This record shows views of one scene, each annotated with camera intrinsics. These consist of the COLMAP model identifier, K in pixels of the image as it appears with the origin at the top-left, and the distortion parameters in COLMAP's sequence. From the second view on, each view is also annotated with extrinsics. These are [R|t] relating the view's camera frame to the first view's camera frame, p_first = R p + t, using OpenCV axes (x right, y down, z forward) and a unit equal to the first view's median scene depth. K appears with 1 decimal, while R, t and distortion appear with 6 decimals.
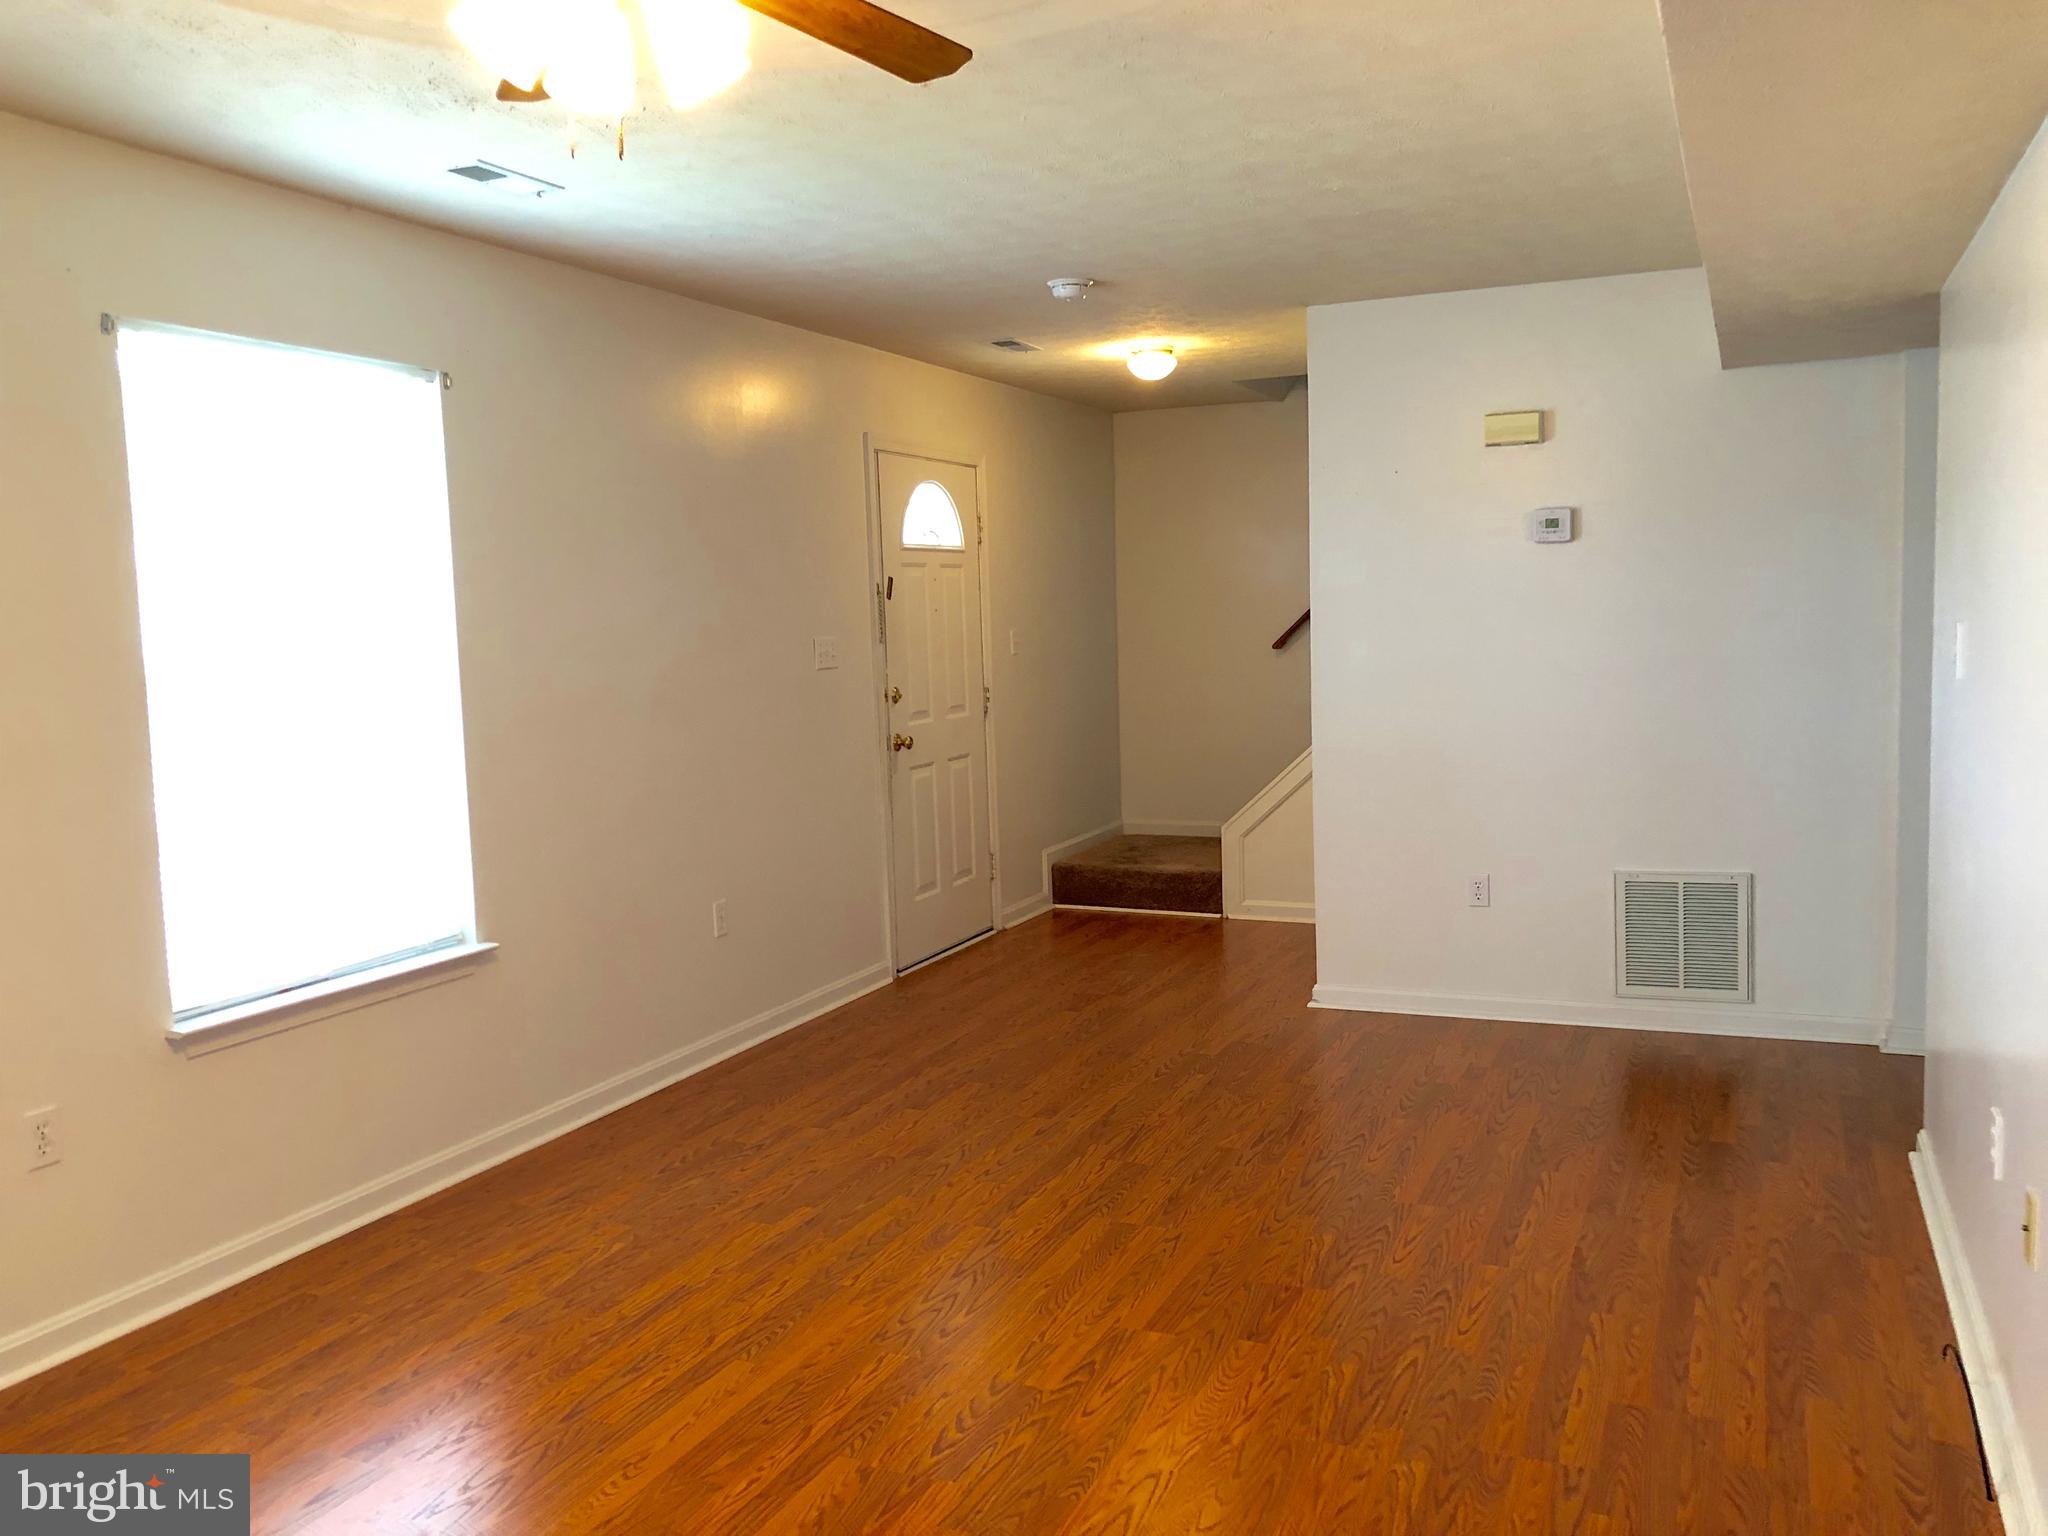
lens RADIAL K [[1689.1, 0, 1024.4], [0, 1689.1, 765.6], [0, 0, 1]] dist [0.039575, -0.038534]
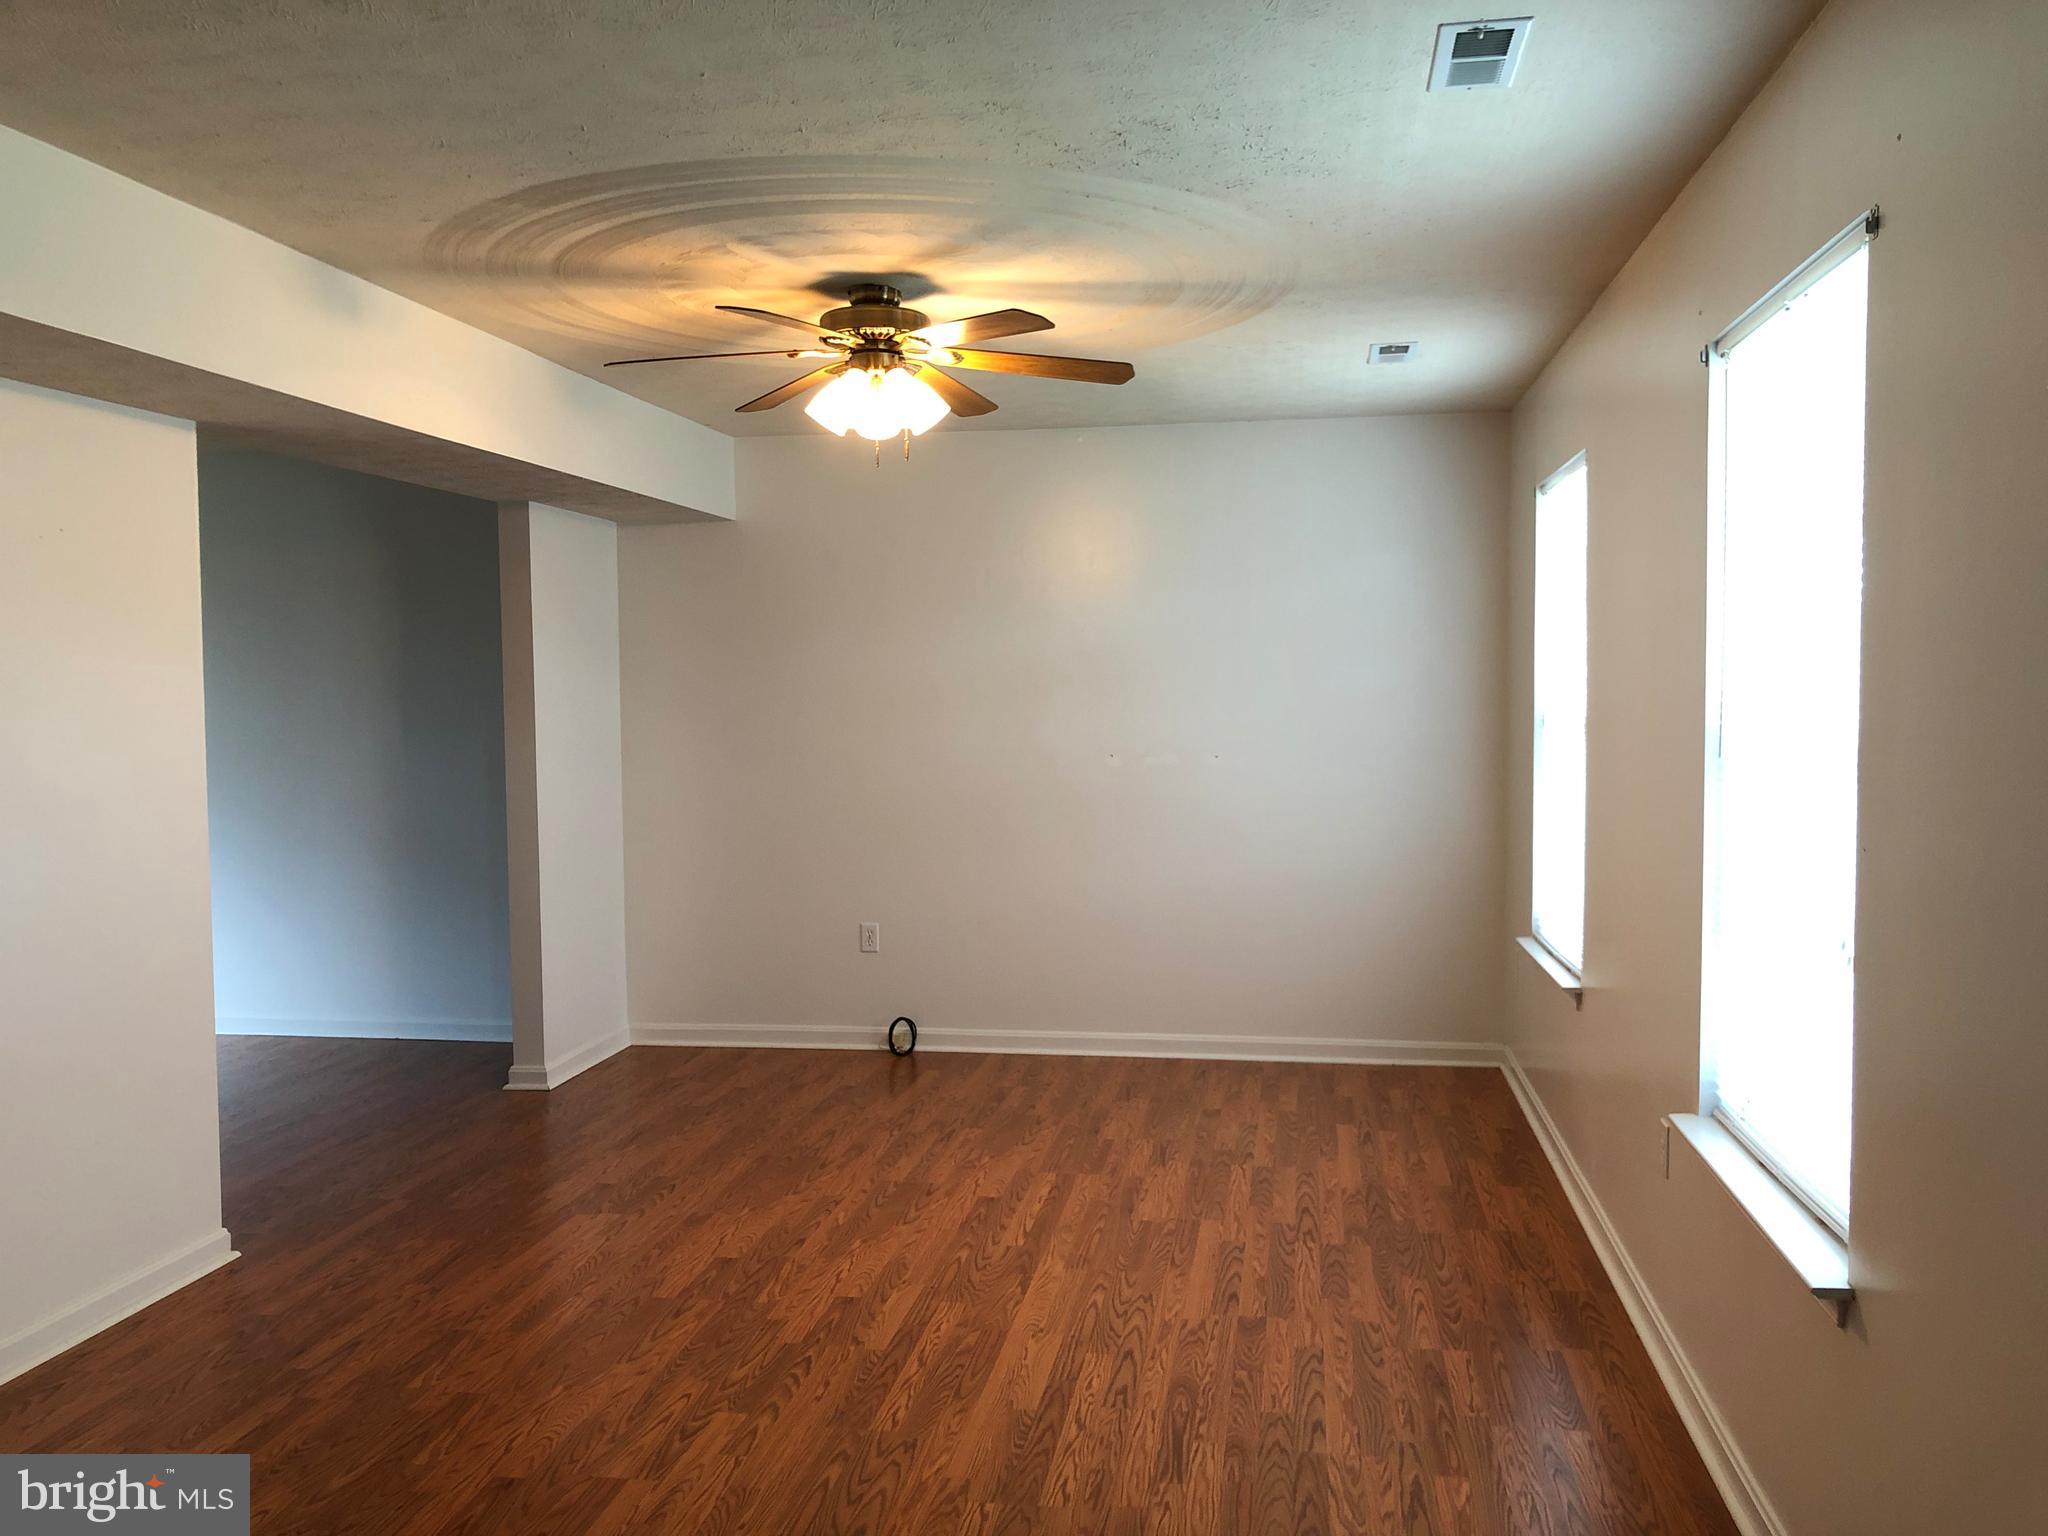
lens RADIAL K [[1689.1, 0, 1023.3], [0, 1689.1, 769.0], [0, 0, 1]] dist [0.039575, -0.038534]
pose [[-0.968104, 0.049766, -0.245555, 0.072284], [0.014051, 0.989316, 0.145107, -0.187289], [0.250153, 0.137028, -0.958460, 1.965158]]
